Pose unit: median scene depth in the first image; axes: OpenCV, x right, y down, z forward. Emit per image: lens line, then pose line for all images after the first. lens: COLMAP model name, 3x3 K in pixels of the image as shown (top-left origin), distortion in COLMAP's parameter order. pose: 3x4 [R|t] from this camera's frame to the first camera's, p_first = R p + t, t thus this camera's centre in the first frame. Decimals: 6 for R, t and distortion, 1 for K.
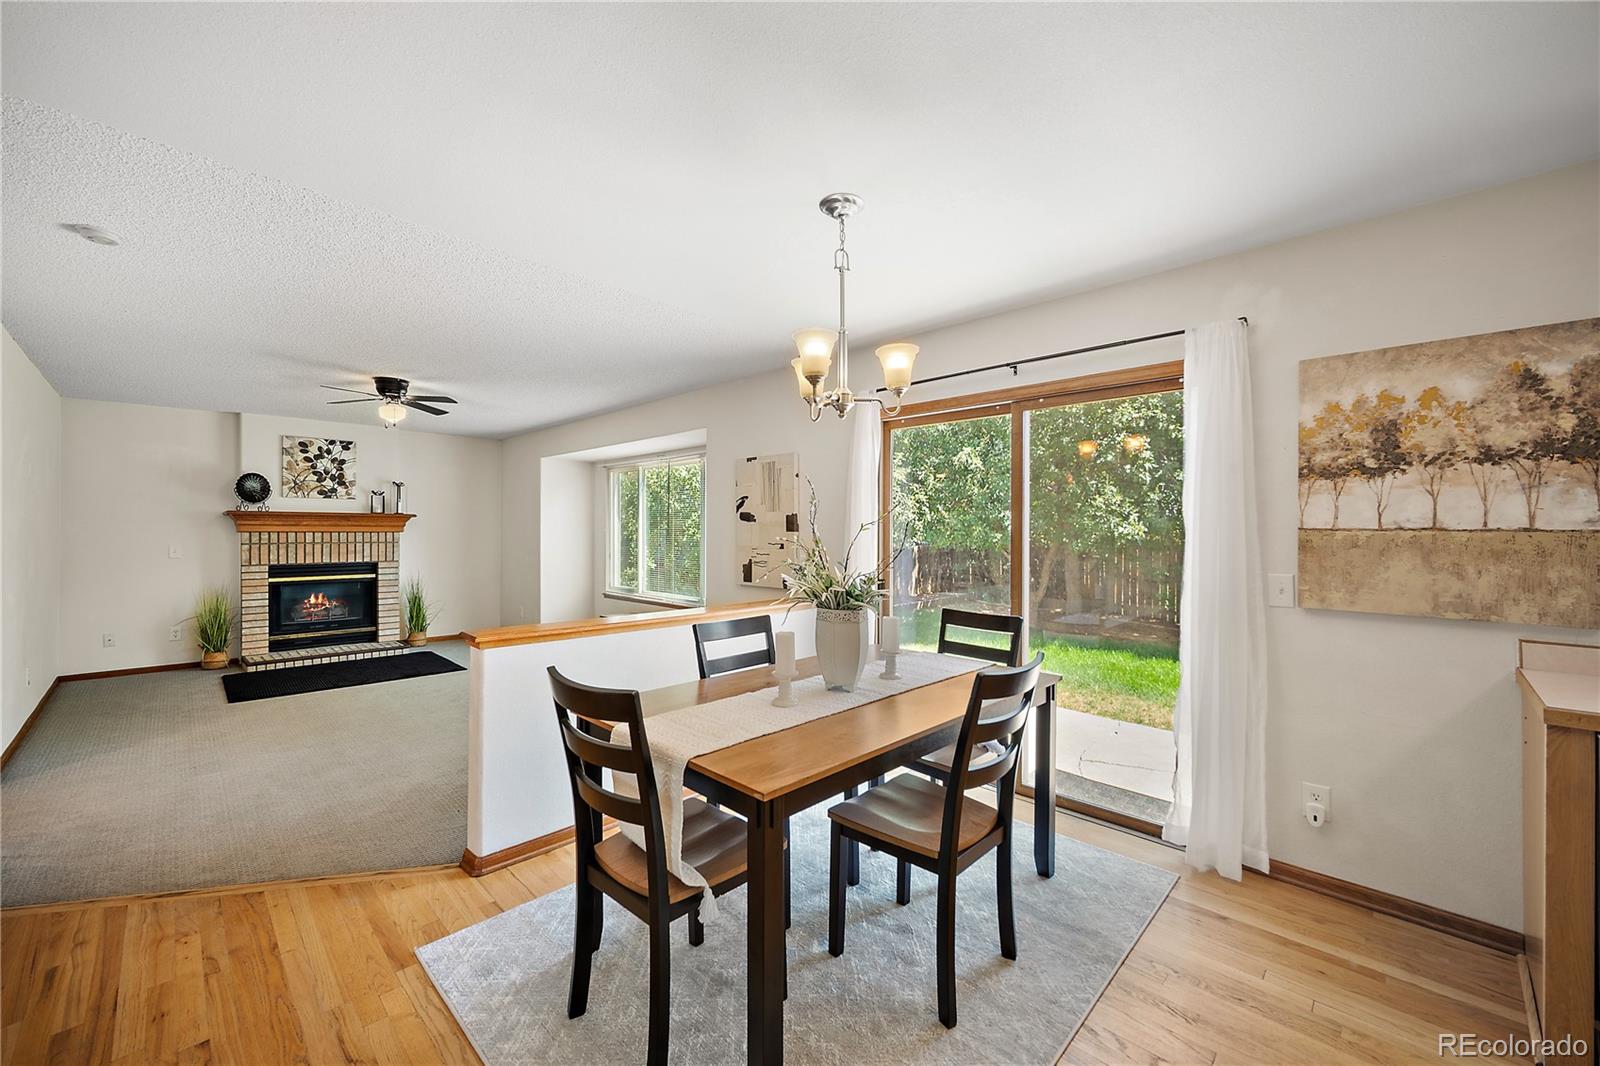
lens RADIAL K [[627.9, 0, 805.1], [0, 627.9, 527.9], [0, 0, 1]] dist [-0.000578, 0.000030]
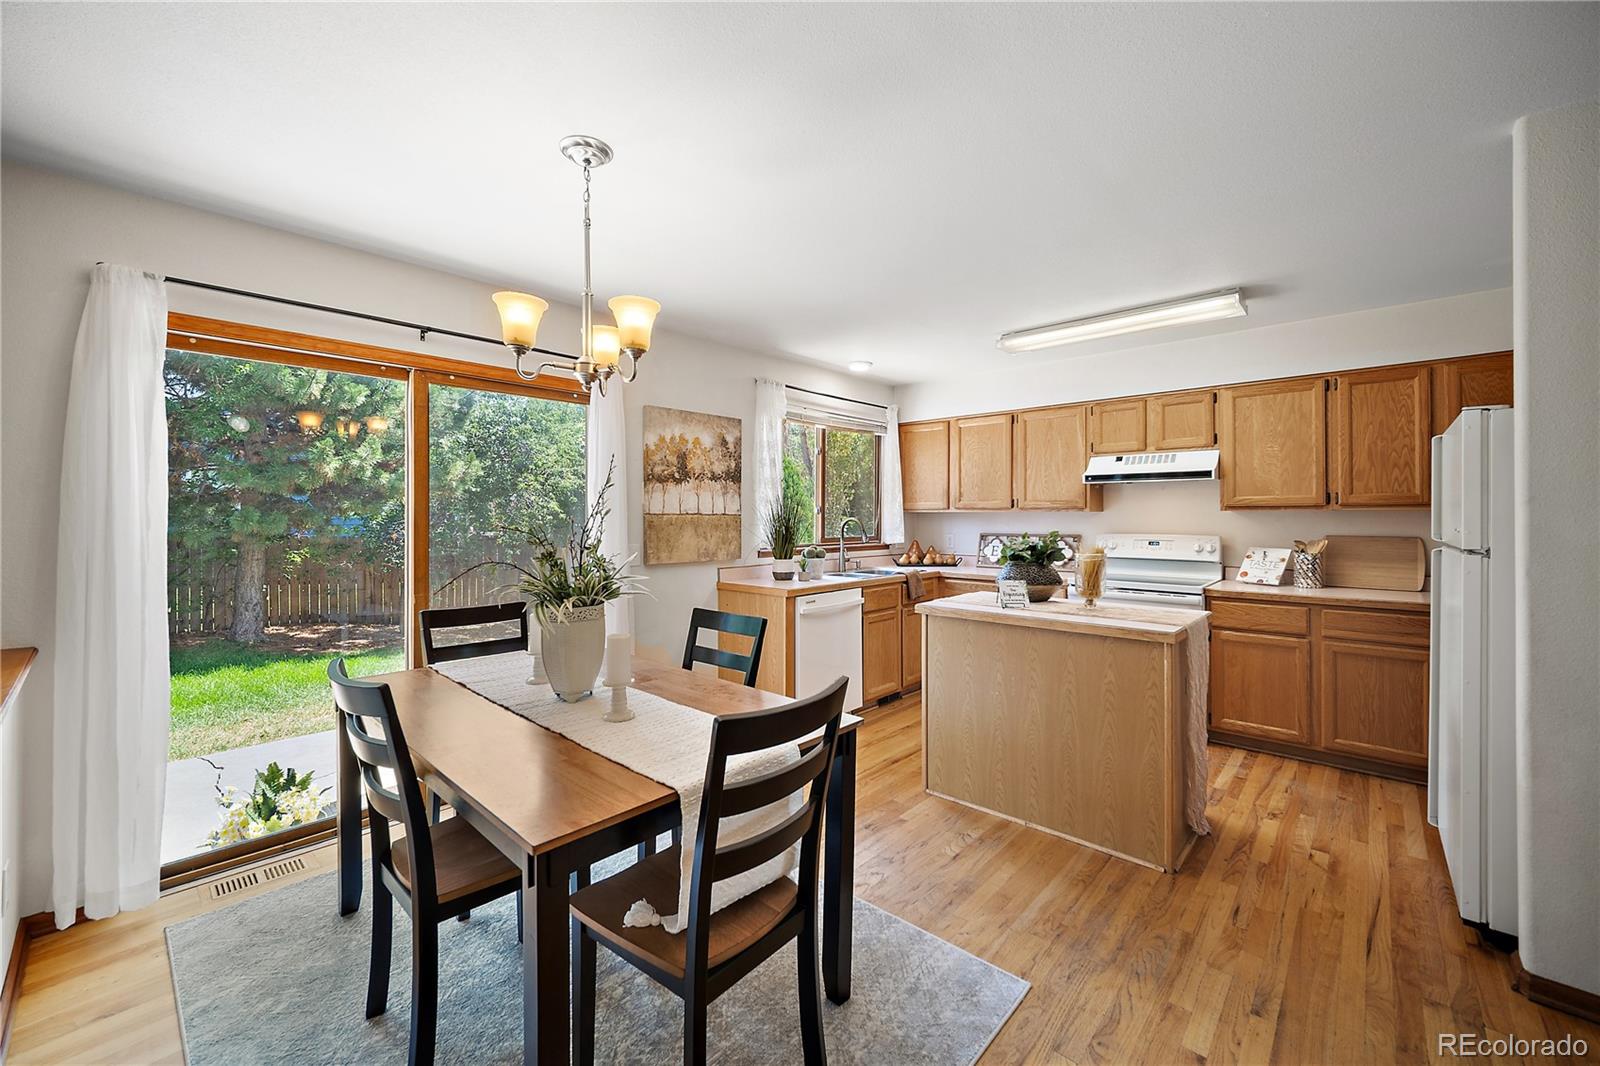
lens RADIAL K [[634.9, 0, 804.9], [0, 634.9, 514.9], [0, 0, 1]] dist [-0.000993, -0.000255]
pose [[-0.035959, -0.002570, 0.999350, -0.297170], [-0.001609, 0.999996, 0.002514, -0.000327], [-0.999352, -0.001518, -0.035963, 0.253663]]
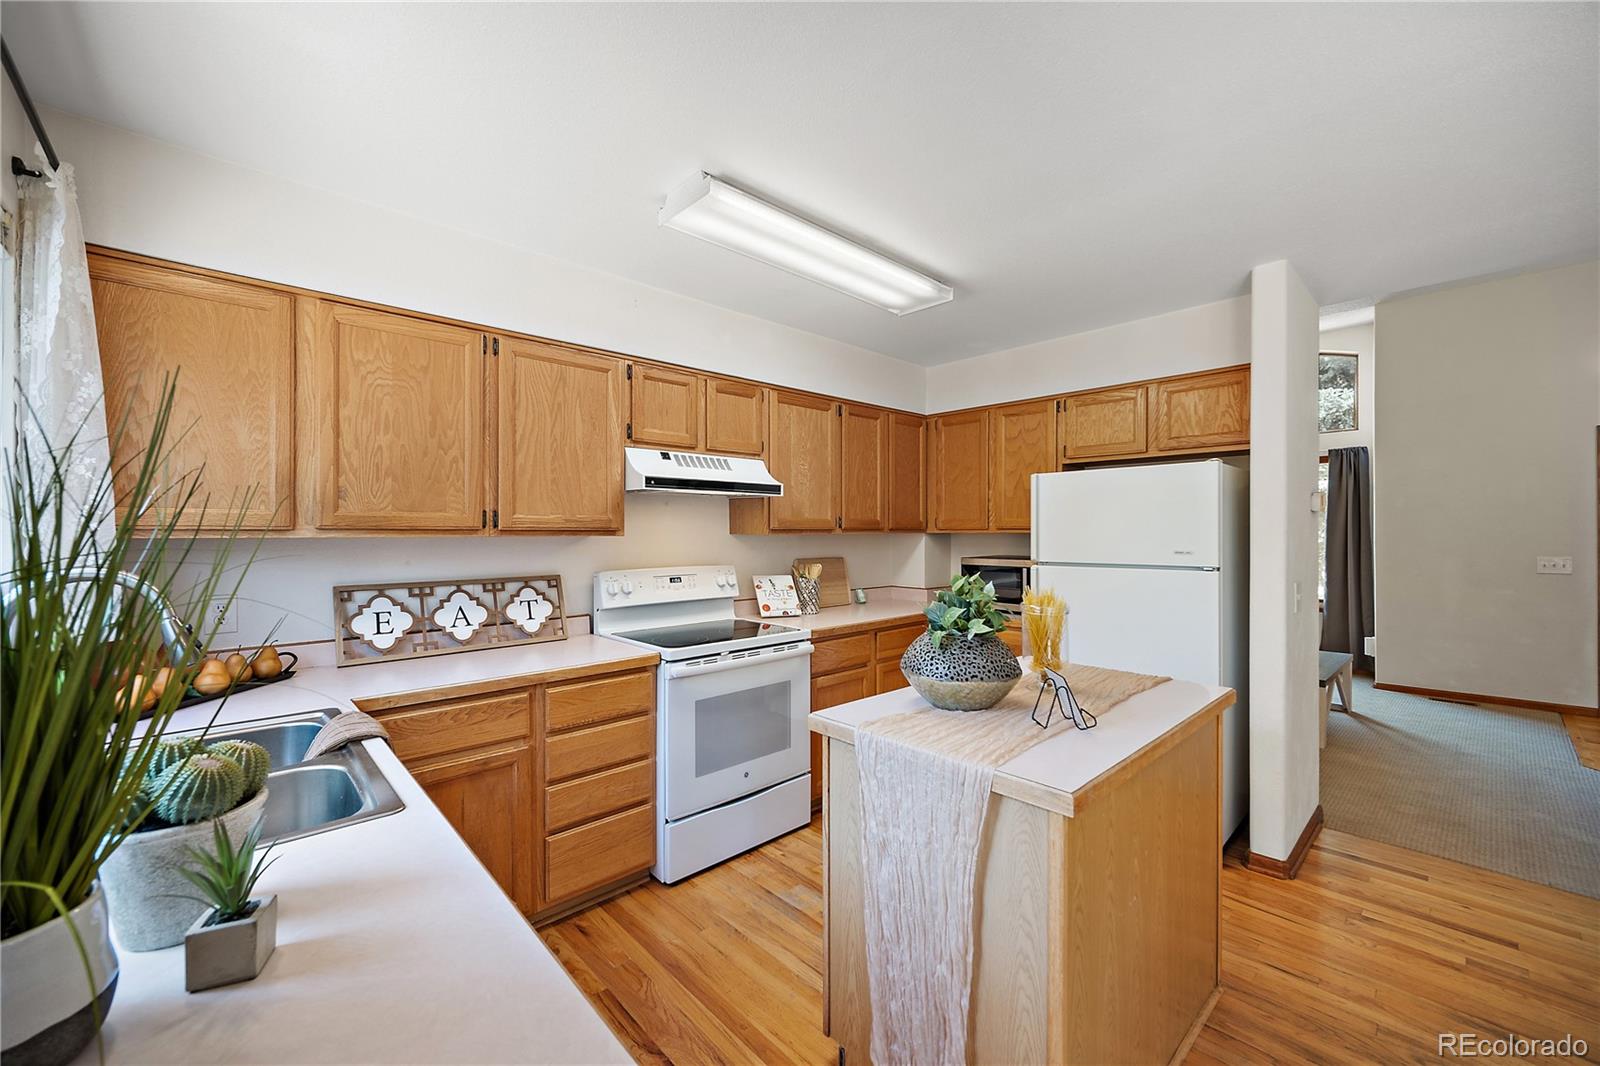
lens RADIAL K [[630.4, 0, 799.8], [0, 630.4, 538.3], [0, 0, 1]] dist [-0.000802, -0.000055]
pose [[-0.998842, -0.001571, 0.048092, 0.268769], [-0.001173, 0.999965, 0.008304, -0.004806], [-0.048103, 0.008238, -0.998808, 0.334950]]
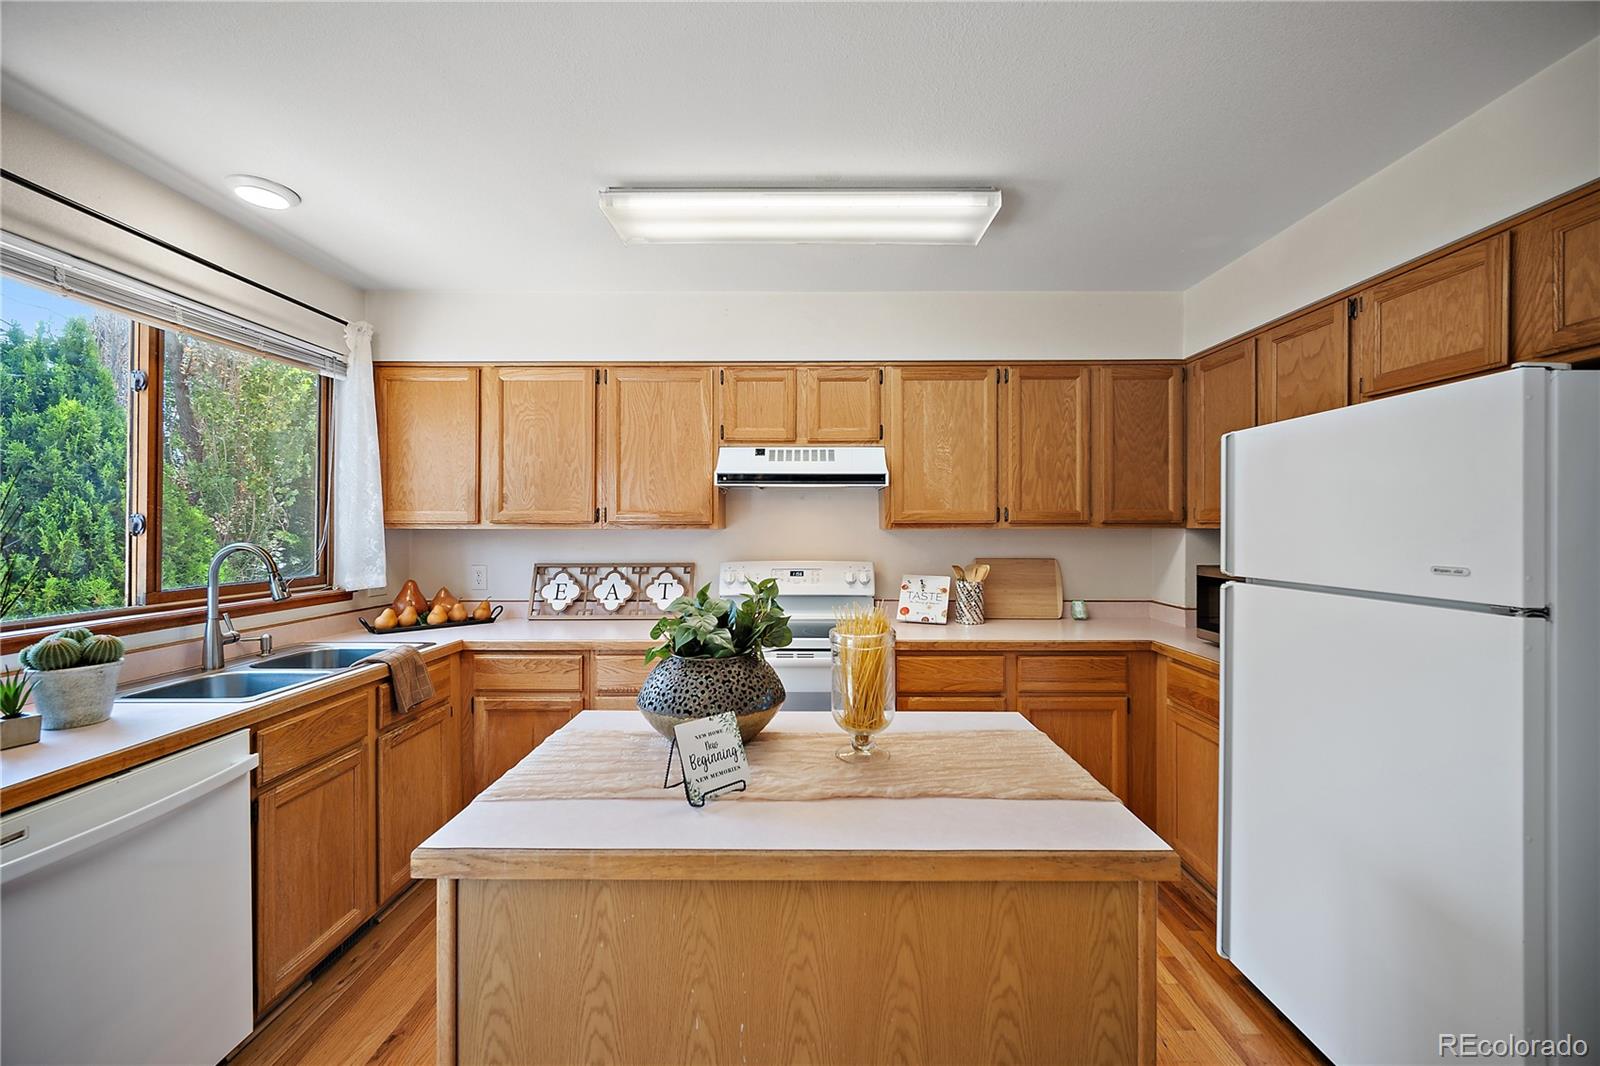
lens RADIAL K [[627.9, 0, 805.1], [0, 627.9, 527.9], [0, 0, 1]] dist [-0.000578, 0.000030]
pose [[-0.695668, -0.005581, 0.718342, 0.027692], [-0.004609, 0.999984, 0.003305, -0.005558], [-0.718349, -0.001012, -0.695683, 0.185251]]
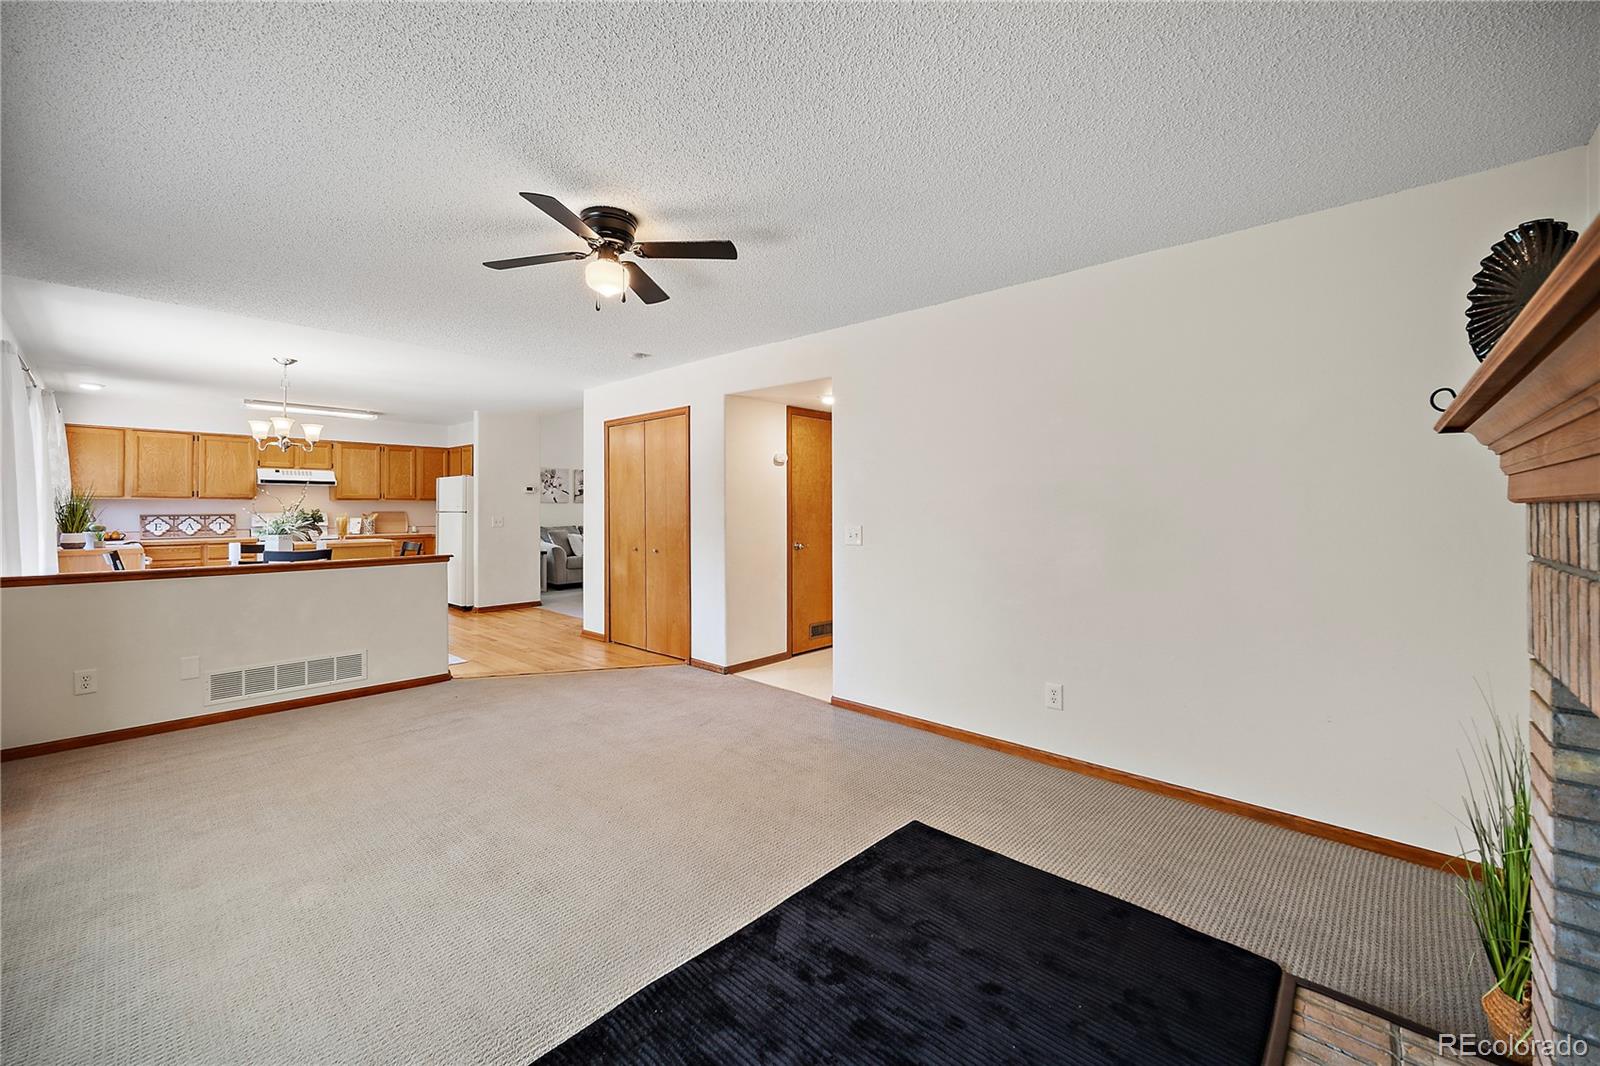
lens RADIAL K [[646.1, 0, 797.6], [0, 646.1, 510.5], [0, 0, 1]] dist [0.001815, 0.000846]
pose [[-0.999728, -0.006043, -0.022543, -0.617026], [-0.006073, 0.999981, 0.001262, 0.009834], [0.022535, 0.001399, -0.999745, 1.192454]]
